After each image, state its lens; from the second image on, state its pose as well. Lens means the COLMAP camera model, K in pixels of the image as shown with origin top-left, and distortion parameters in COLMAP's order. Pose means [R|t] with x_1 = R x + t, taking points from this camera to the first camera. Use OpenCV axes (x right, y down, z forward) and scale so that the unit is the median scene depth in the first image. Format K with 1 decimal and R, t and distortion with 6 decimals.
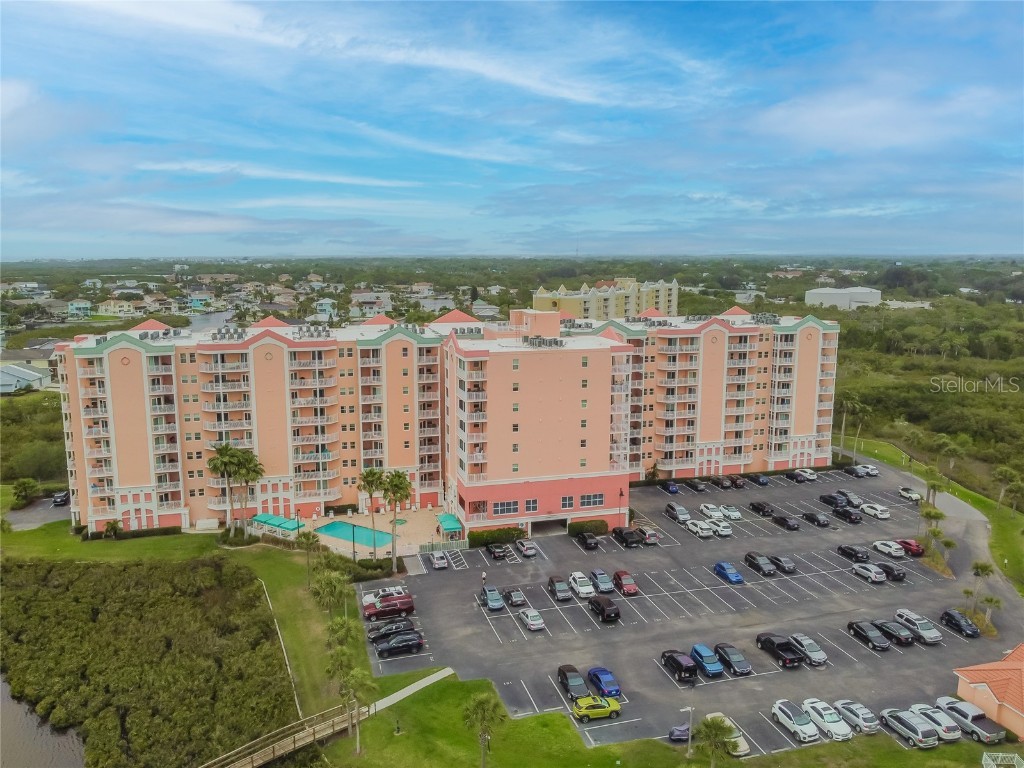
lens RADIAL K [[779.8, 0, 507.0], [0, 779.8, 386.9], [0, 0, 1]] dist [-0.006472, -0.000307]
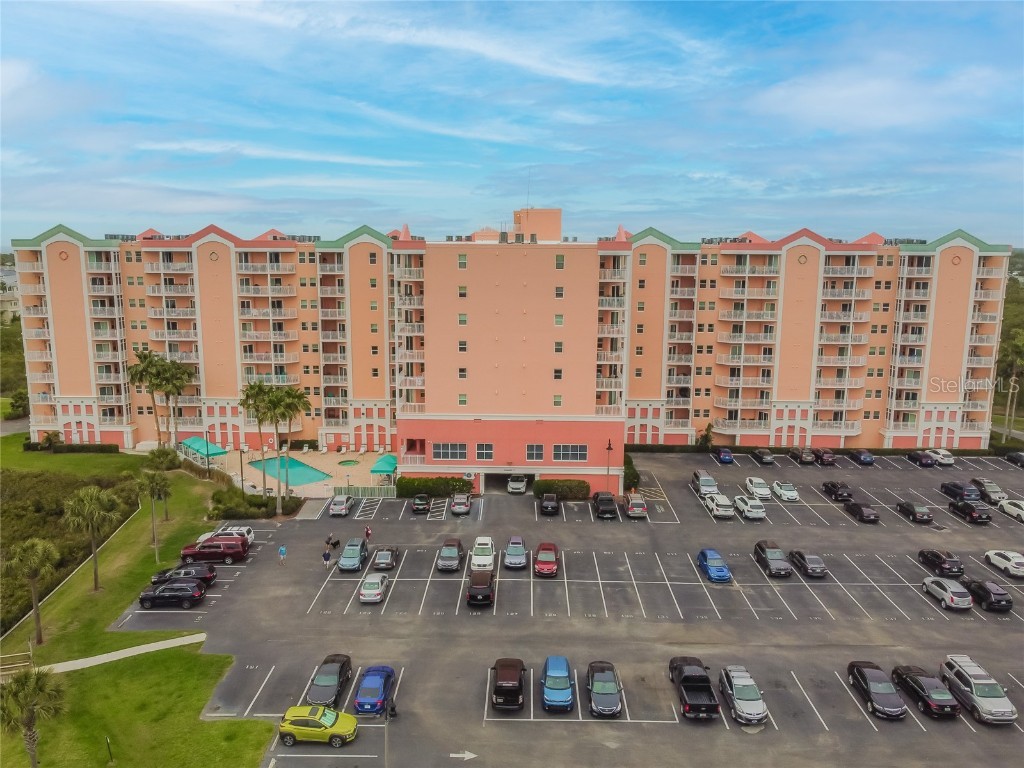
lens RADIAL K [[779.8, 0, 506.3], [0, 779.8, 388.4], [0, 0, 1]] dist [-0.006472, -0.000307]
pose [[0.956455, 0.057197, -0.286222, 0.255776], [-0.054424, 0.998362, 0.017641, 0.073179], [0.286763, -0.001295, 0.958001, 0.266907]]
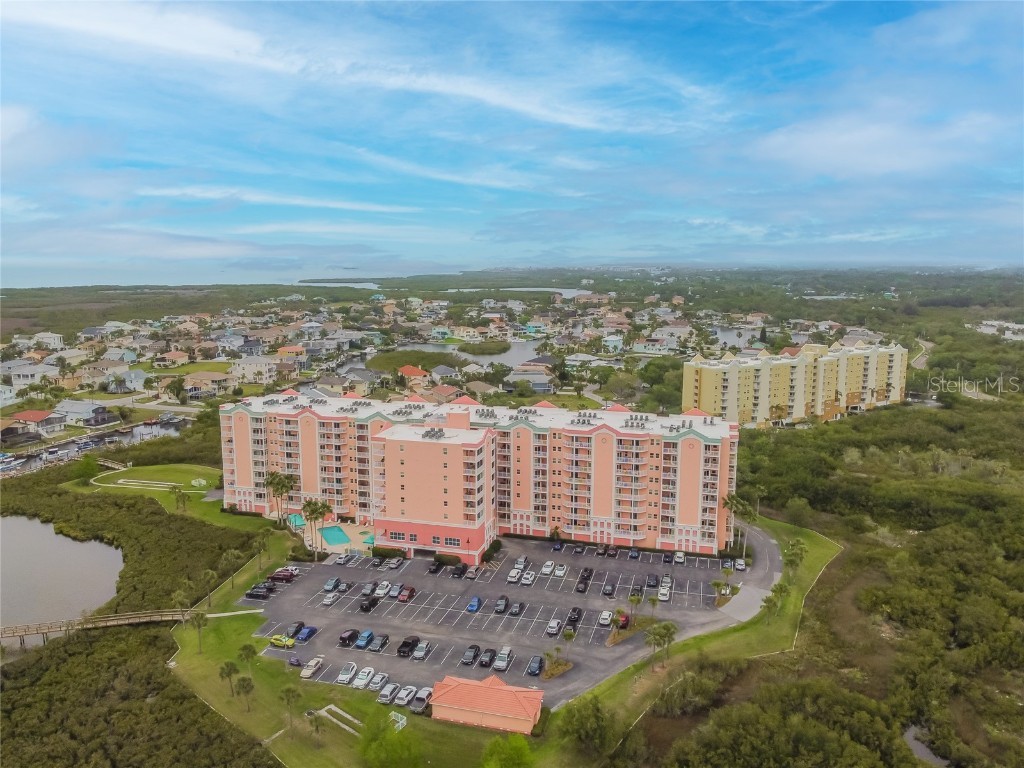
lens RADIAL K [[779.8, 0, 504.6], [0, 779.8, 391.4], [0, 0, 1]] dist [-0.006472, -0.000307]
pose [[0.853931, 0.089227, -0.512679, 0.929492], [-0.089301, 0.995702, 0.024550, -0.188723], [0.512666, 0.024819, 0.858229, -0.248635]]
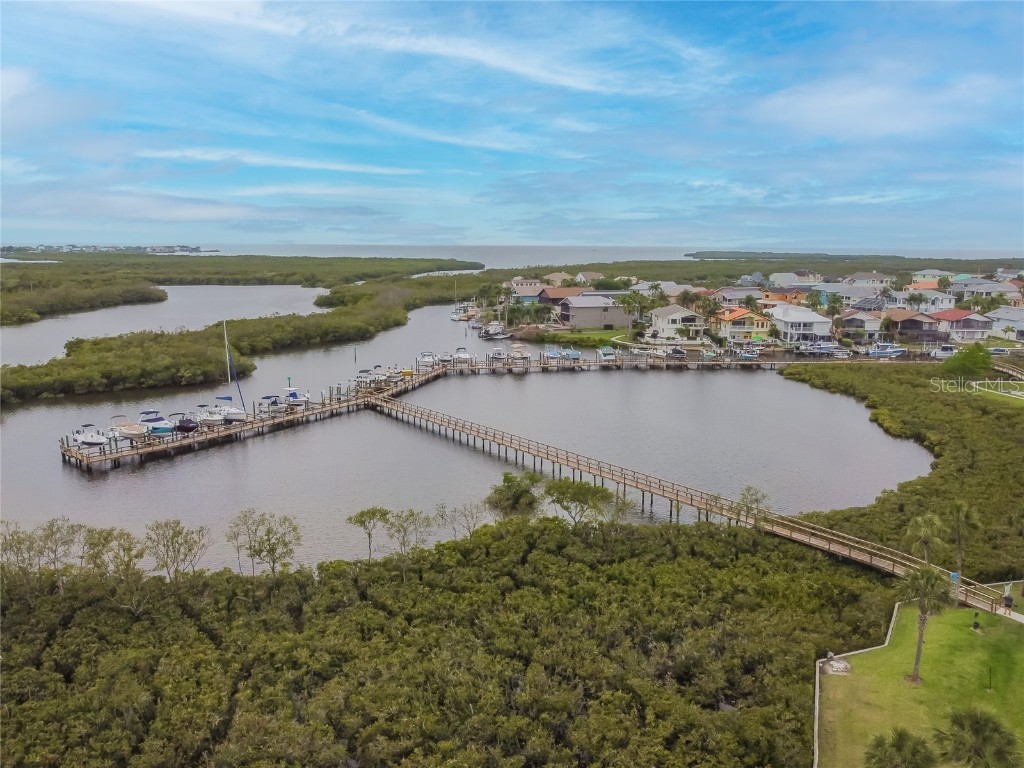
lens RADIAL K [[779.8, 0, 506.1], [0, 779.8, 385.7], [0, 0, 1]] dist [-0.006472, -0.000307]
pose [[-0.148076, 0.177187, -0.972974, 0.403193], [-0.175750, 0.963446, 0.202199, 0.066529], [0.973235, 0.200941, -0.111522, 0.320811]]
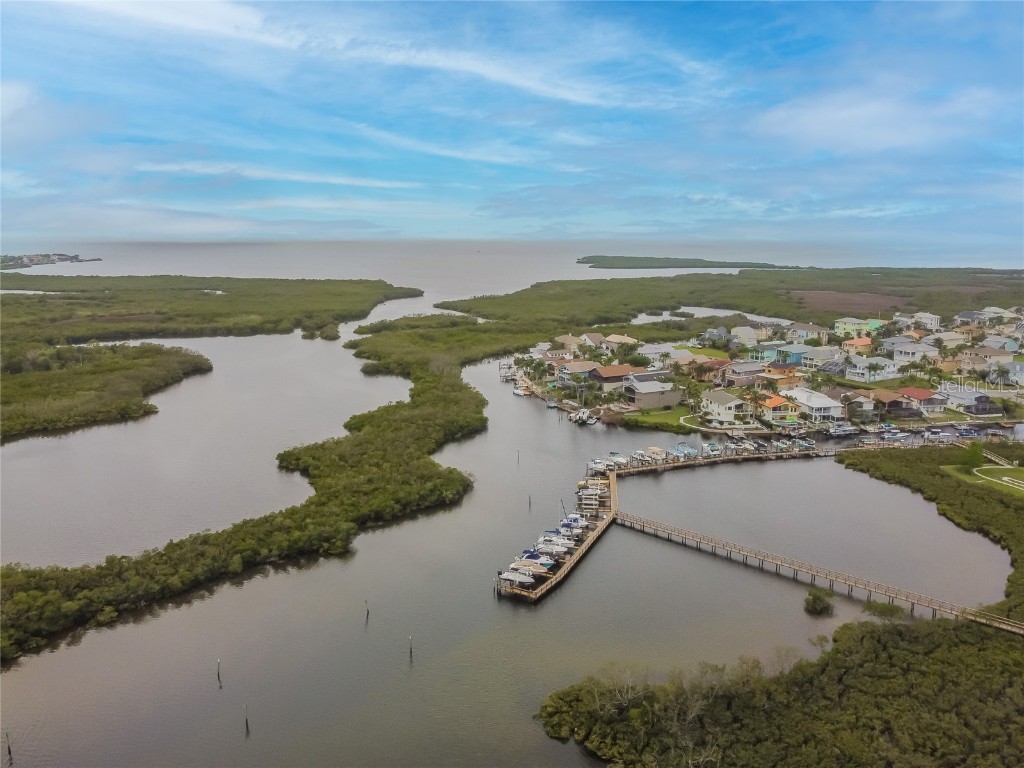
lens RADIAL K [[779.8, 0, 506.2], [0, 779.8, 380.4], [0, 0, 1]] dist [-0.006472, -0.000307]
pose [[0.019476, 0.184275, -0.982682, 0.872691], [-0.176306, 0.968099, 0.178046, -0.175406], [0.984143, 0.169785, 0.051343, -0.368651]]
